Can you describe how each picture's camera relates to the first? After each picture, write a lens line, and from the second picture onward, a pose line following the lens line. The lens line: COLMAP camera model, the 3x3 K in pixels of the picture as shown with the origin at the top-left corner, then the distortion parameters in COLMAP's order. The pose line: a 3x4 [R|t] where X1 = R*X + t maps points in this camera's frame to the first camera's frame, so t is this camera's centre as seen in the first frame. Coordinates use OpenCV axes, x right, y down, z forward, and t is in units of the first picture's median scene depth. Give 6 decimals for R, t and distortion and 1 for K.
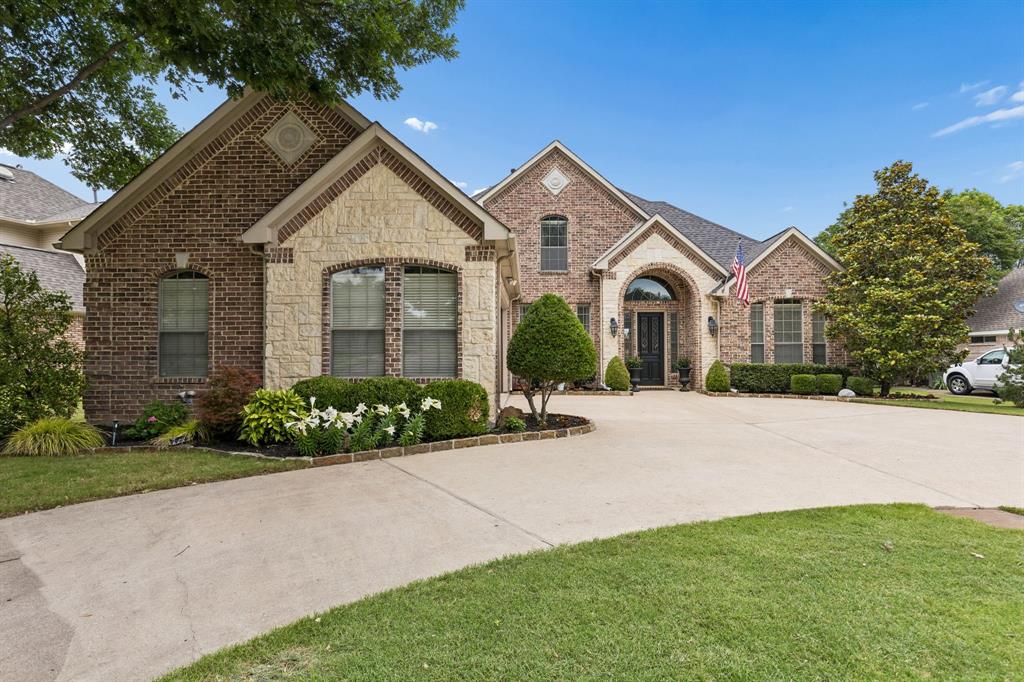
lens RADIAL K [[461.8, 0, 501.9], [0, 461.8, 340.8], [0, 0, 1]] dist [-0.001660, -0.000623]
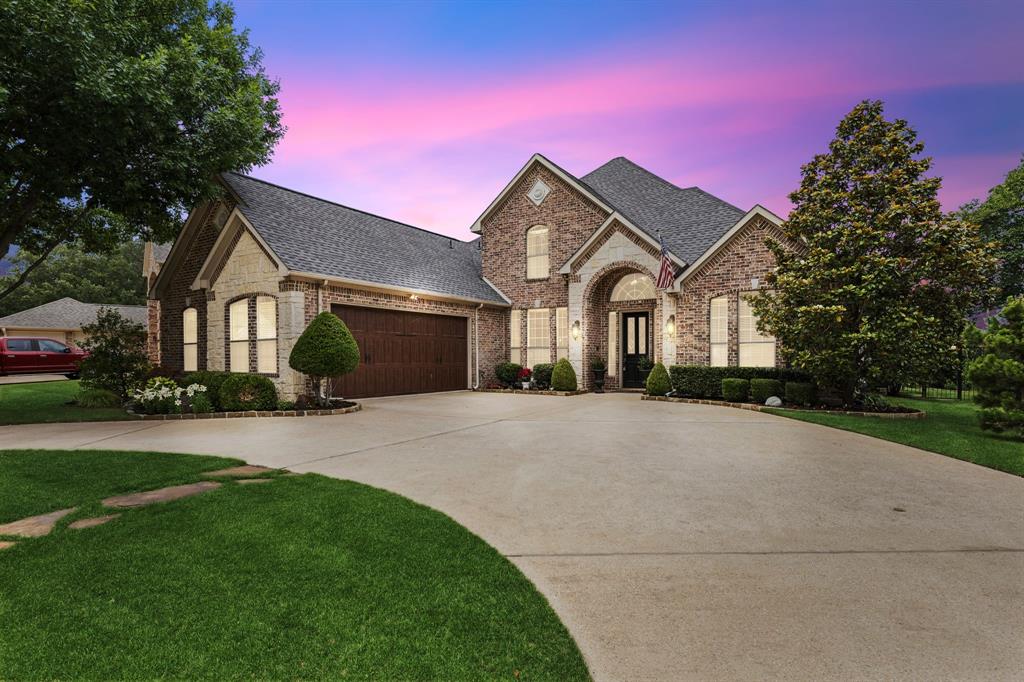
lens RADIAL K [[461.8, 0, 534.8], [0, 461.8, 361.0], [0, 0, 1]] dist [-0.001660, -0.000623]
pose [[0.883357, 0.002260, -0.468695, 0.637063], [0.017406, 0.999140, 0.037623, 0.000575], [0.468378, -0.041393, 0.882558, 0.048115]]
